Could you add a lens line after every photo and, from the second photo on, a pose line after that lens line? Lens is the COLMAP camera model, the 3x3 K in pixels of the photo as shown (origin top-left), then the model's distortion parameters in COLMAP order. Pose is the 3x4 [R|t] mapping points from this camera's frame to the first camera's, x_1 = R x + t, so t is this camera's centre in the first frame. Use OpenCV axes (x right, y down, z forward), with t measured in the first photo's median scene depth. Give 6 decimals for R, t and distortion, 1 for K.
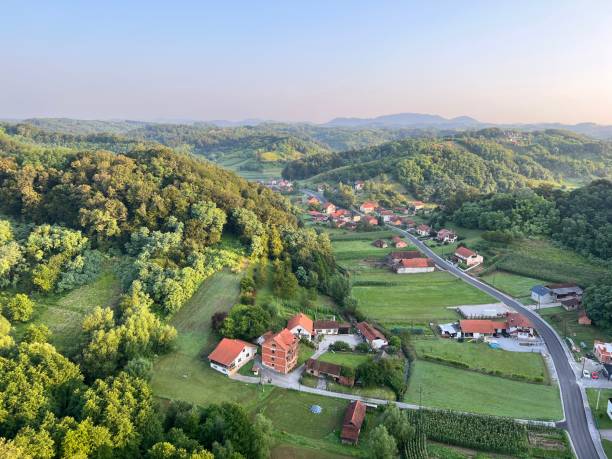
lens RADIAL K [[455.7, 0, 306.0], [0, 455.7, 229.5], [0, 0, 1]] dist [0.075852, -0.112953]
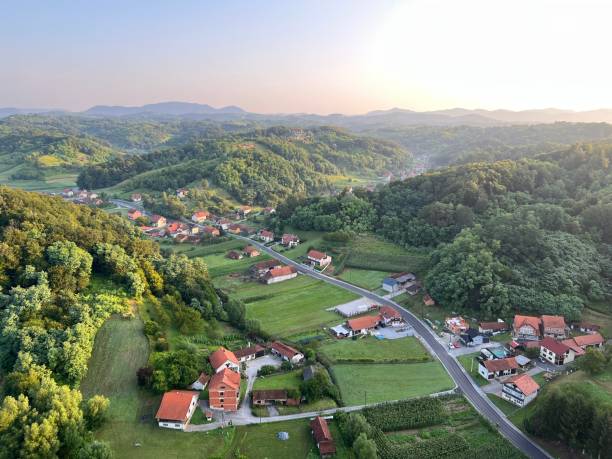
lens RADIAL K [[455.7, 0, 306.0], [0, 455.7, 229.5], [0, 0, 1]] dist [0.075852, -0.112953]
pose [[0.888613, -0.114572, 0.444118, -0.144729], [0.104766, 0.993402, 0.046654, -0.057790], [-0.446533, 0.005071, 0.894753, -0.004413]]
